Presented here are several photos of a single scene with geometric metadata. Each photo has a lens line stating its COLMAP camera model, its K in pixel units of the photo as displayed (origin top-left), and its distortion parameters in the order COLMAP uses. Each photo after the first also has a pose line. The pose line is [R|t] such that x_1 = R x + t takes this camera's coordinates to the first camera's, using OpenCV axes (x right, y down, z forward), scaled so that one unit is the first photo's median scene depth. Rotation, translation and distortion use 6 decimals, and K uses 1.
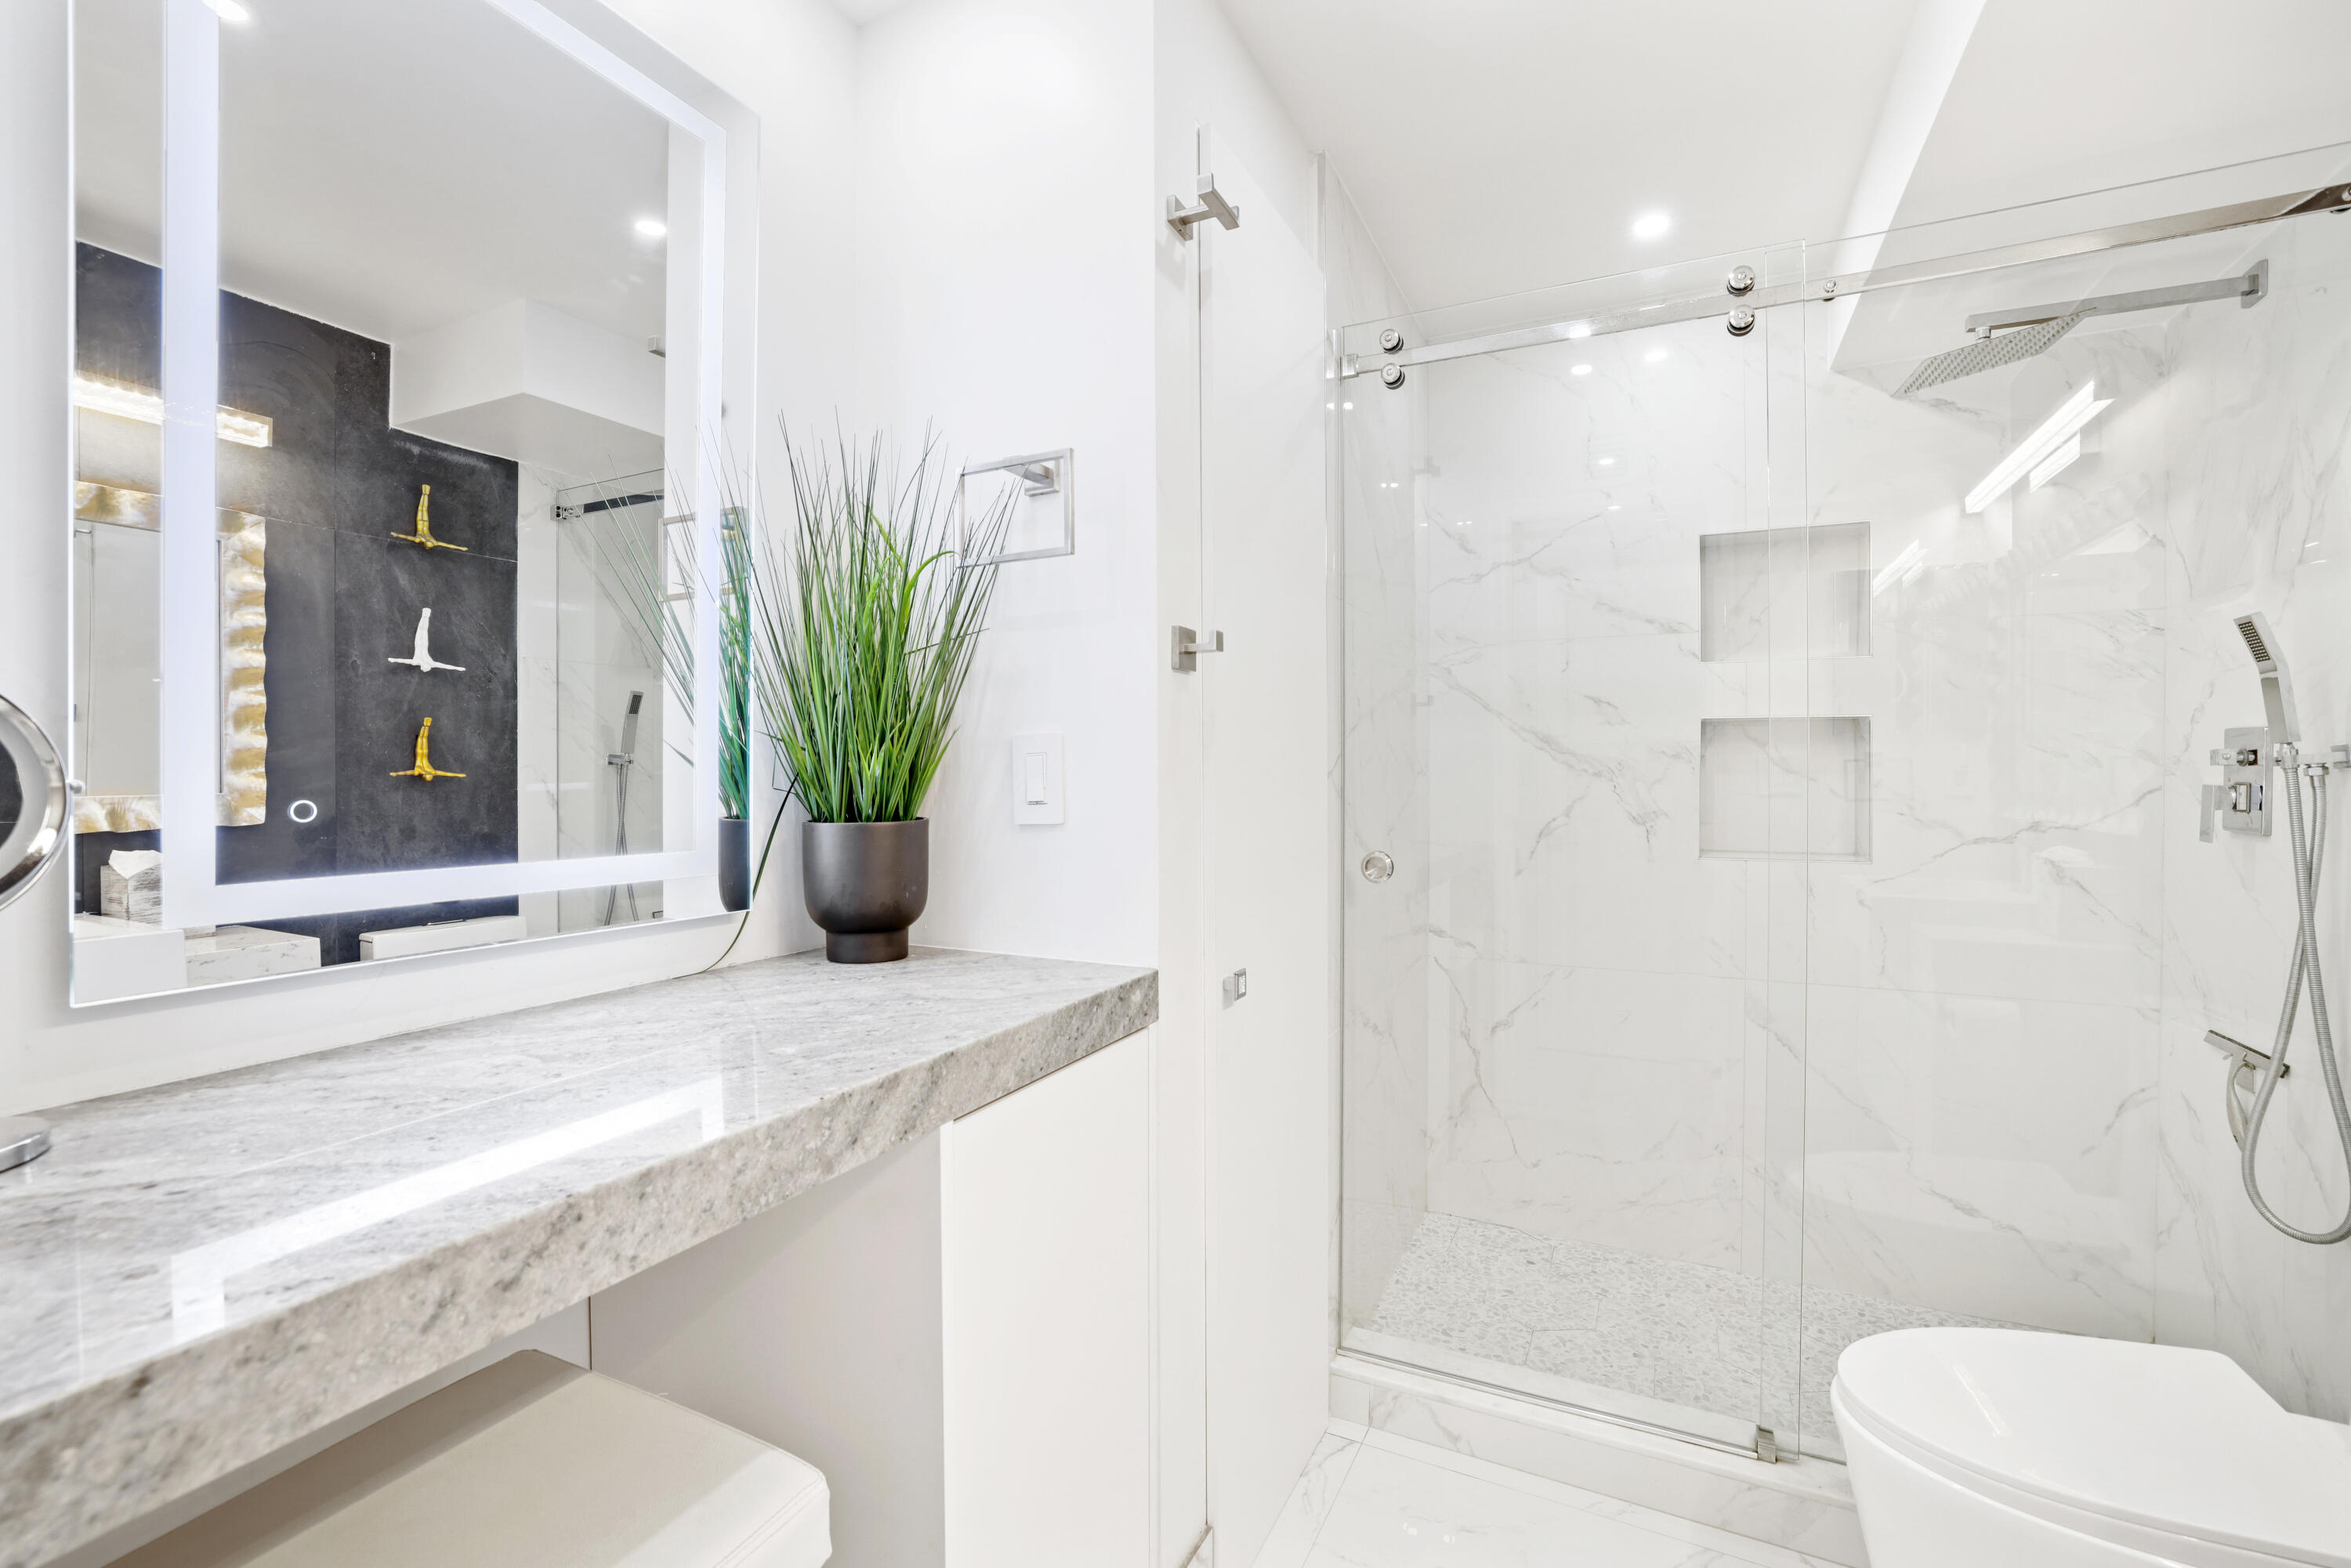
lens RADIAL K [[1007.3, 0, 1192.9], [0, 1007.3, 786.5], [0, 0, 1]] dist [-0.034831, 0.014298]
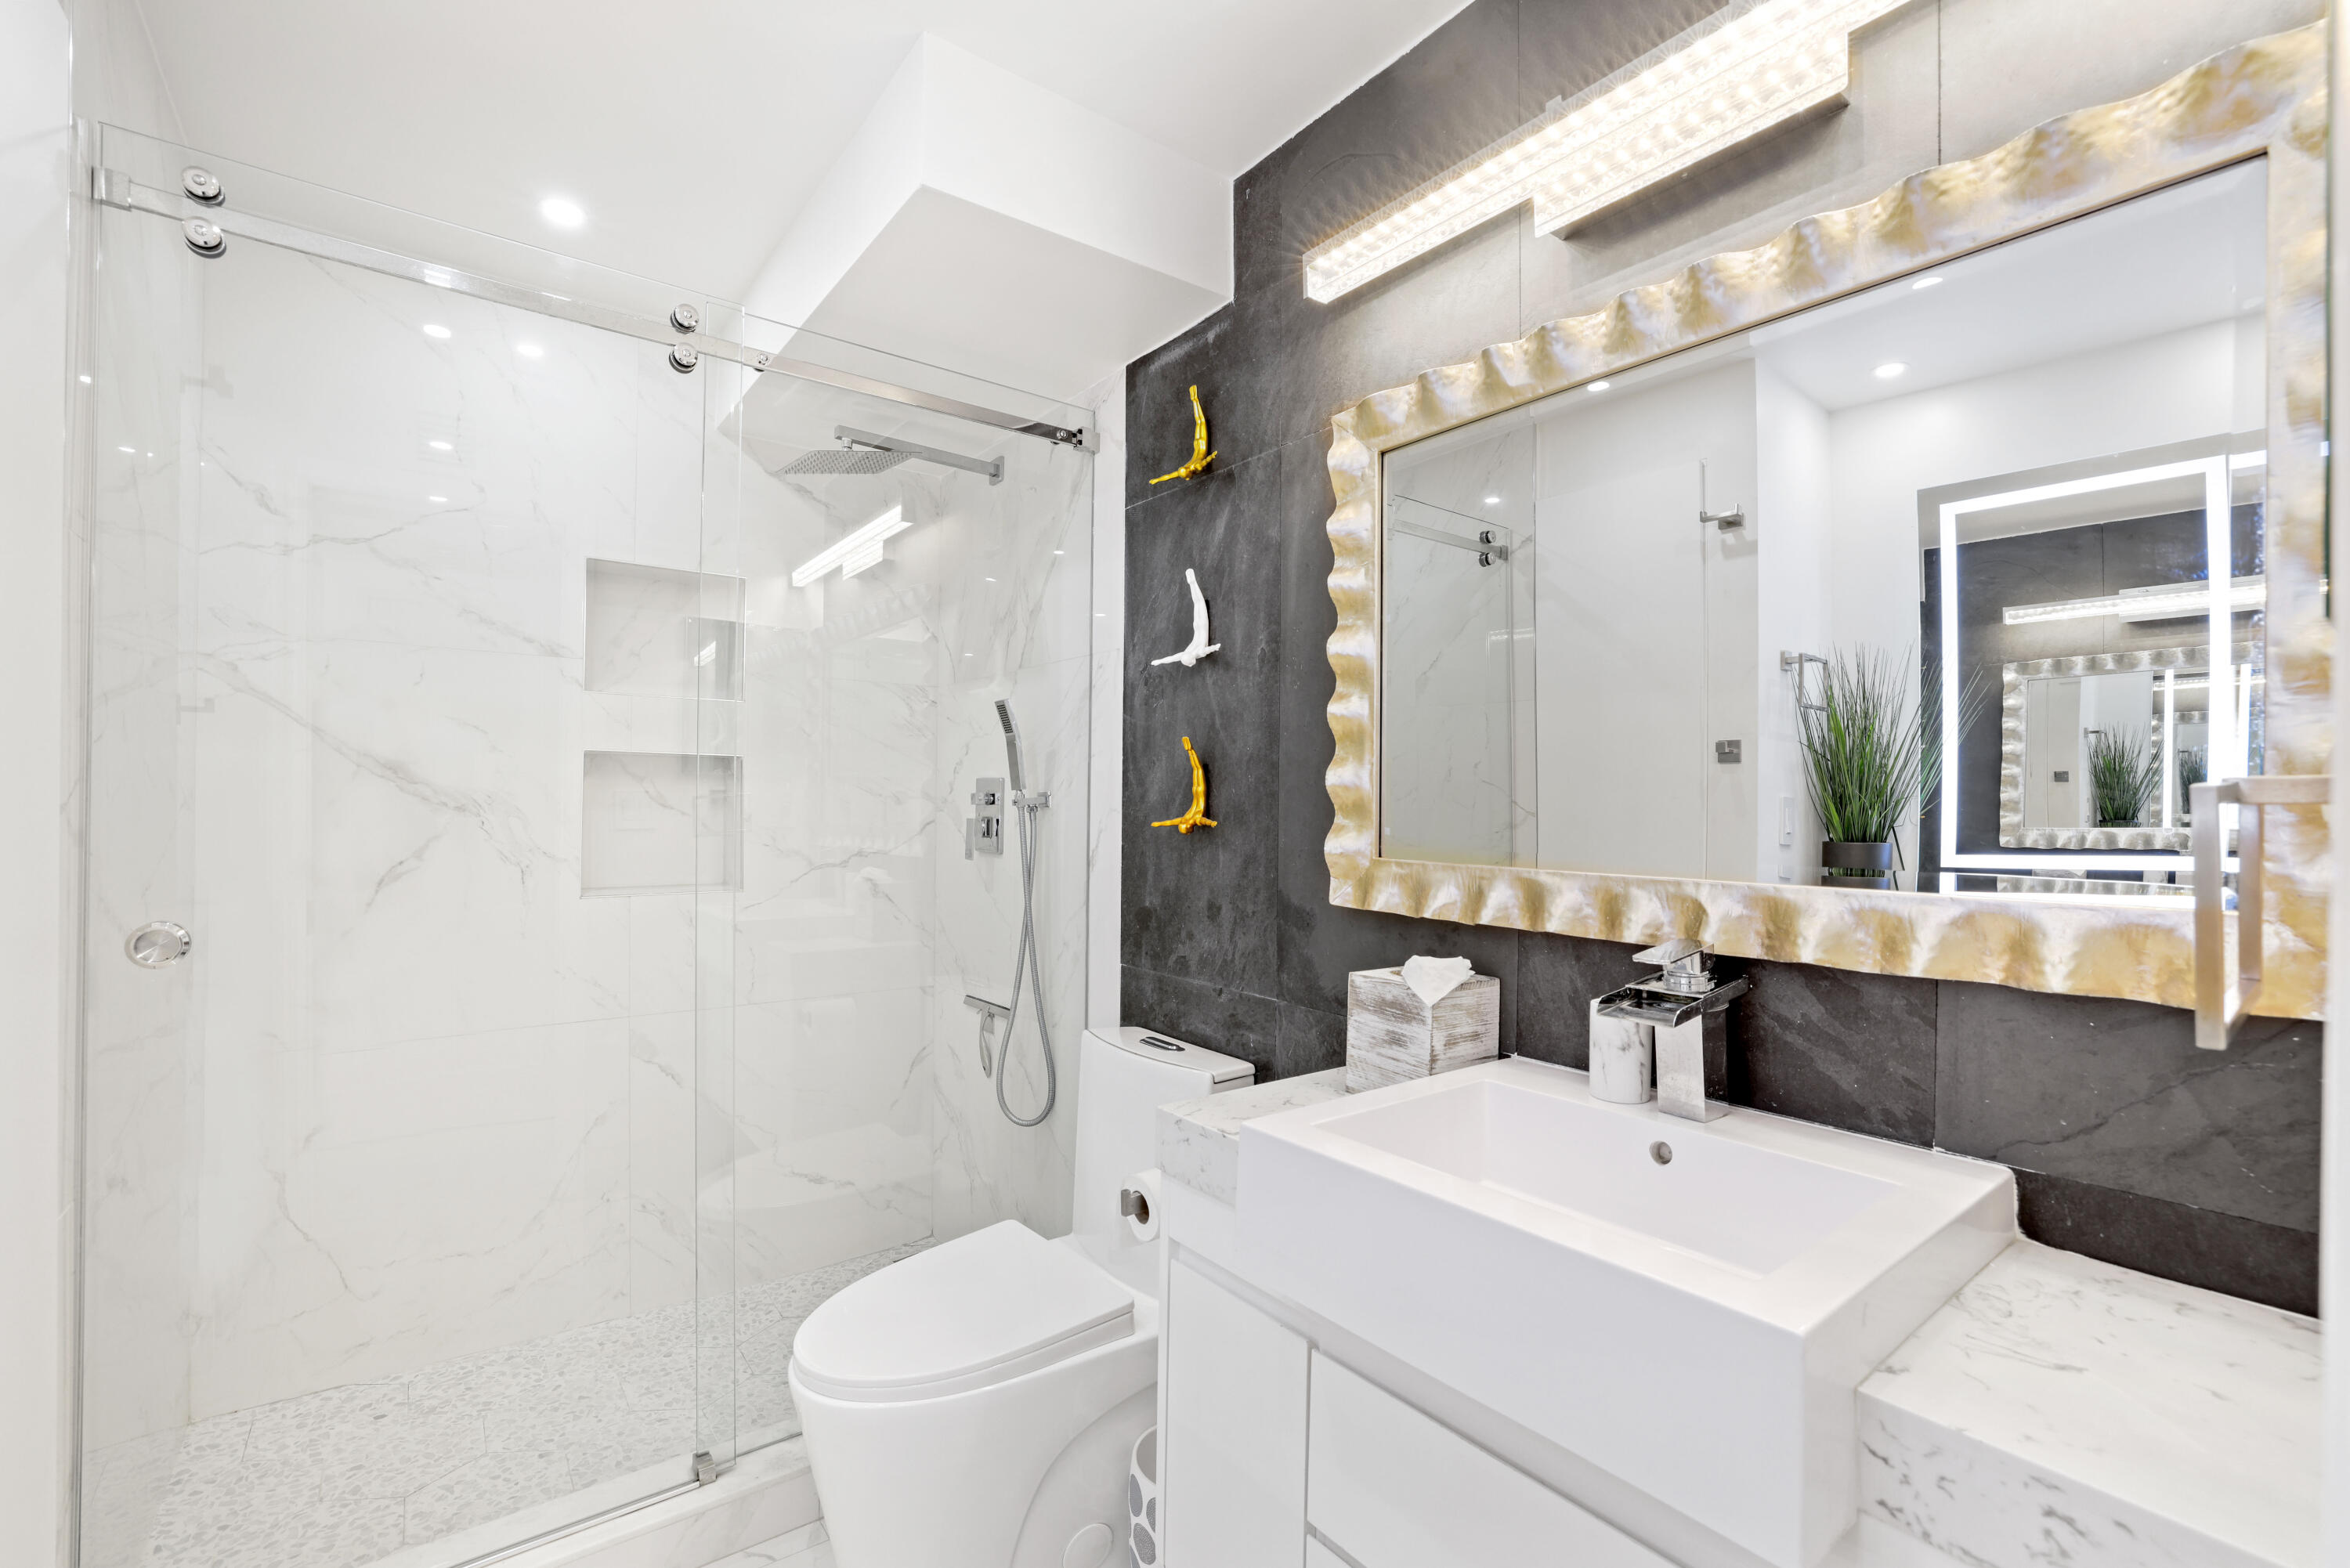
lens RADIAL K [[1010.6, 0, 1170.5], [0, 1010.6, 811.1], [0, 0, 1]] dist [-0.035680, 0.014442]
pose [[0.467090, 0.001302, 0.884209, -0.144941], [0.005566, 0.999975, -0.004413, -0.006115], [-0.884192, 0.006982, 0.467071, 0.131600]]
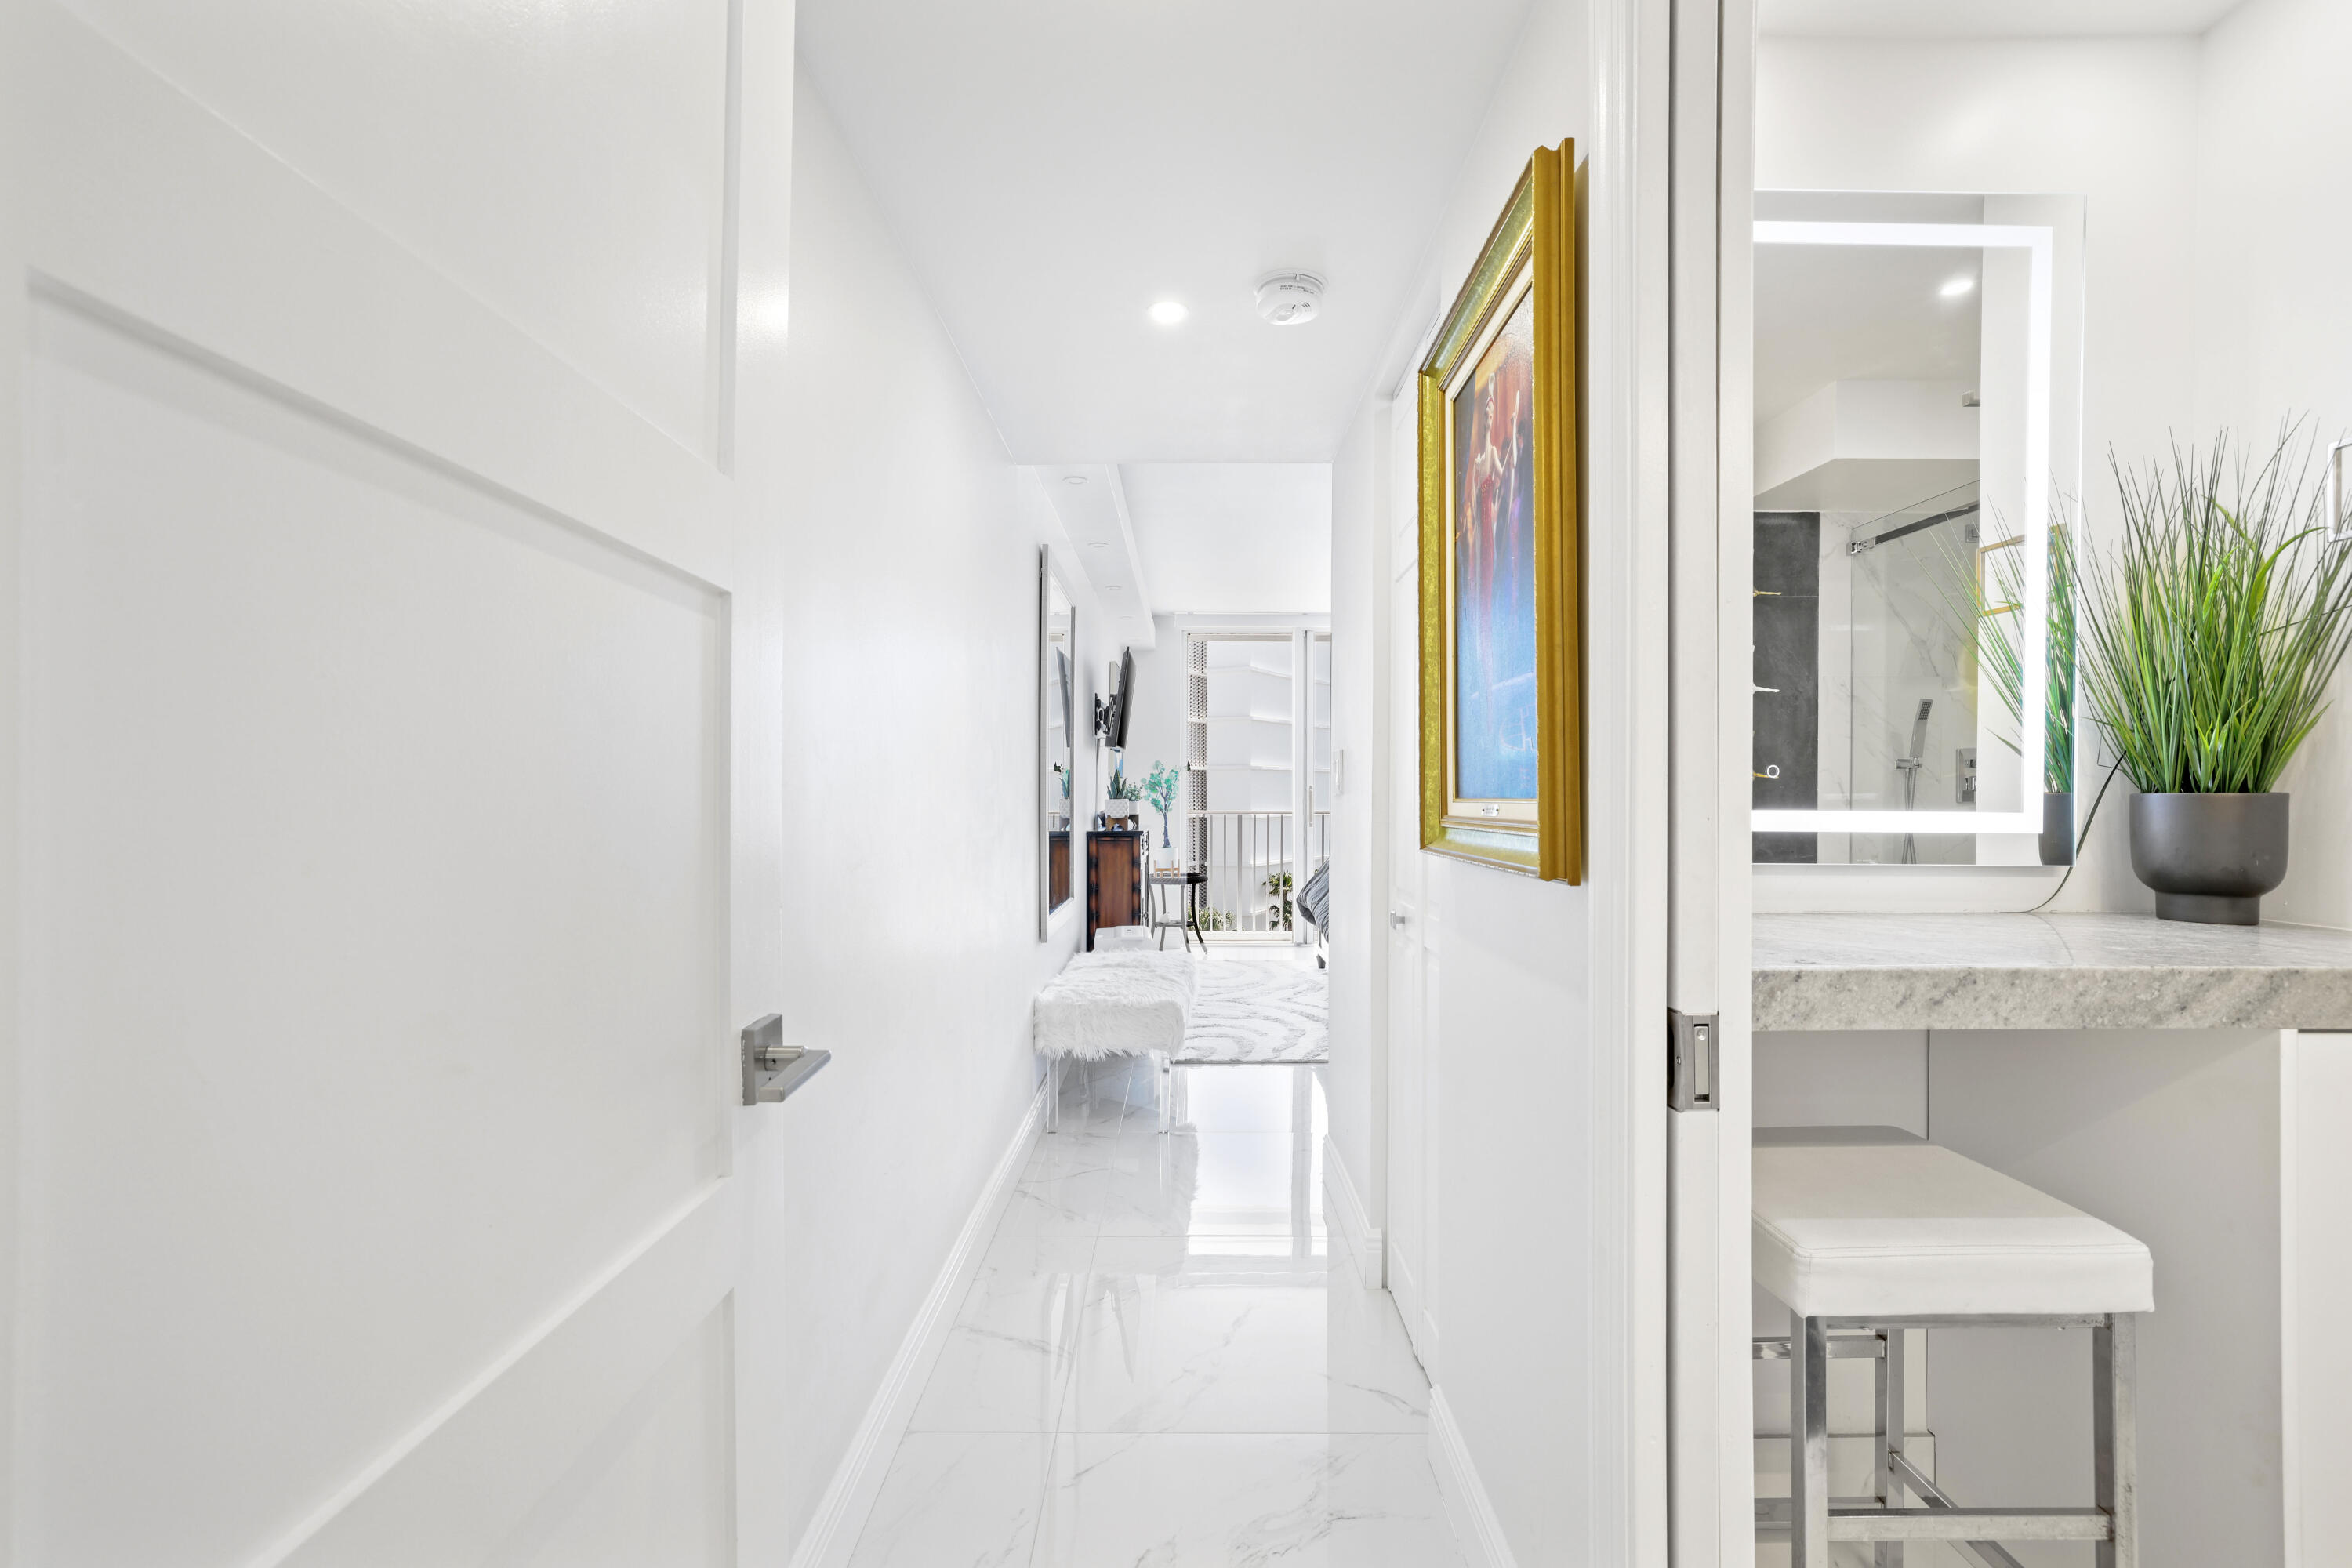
lens RADIAL K [[1007.7, 0, 1193.4], [0, 1007.7, 786.5], [0, 0, 1]] dist [-0.034831, 0.014298]
pose [[0.434097, 0.000099, -0.900866, 0.156242], [-0.017144, 0.999820, -0.008151, 0.052892], [0.900703, 0.018983, 0.434020, -0.436706]]
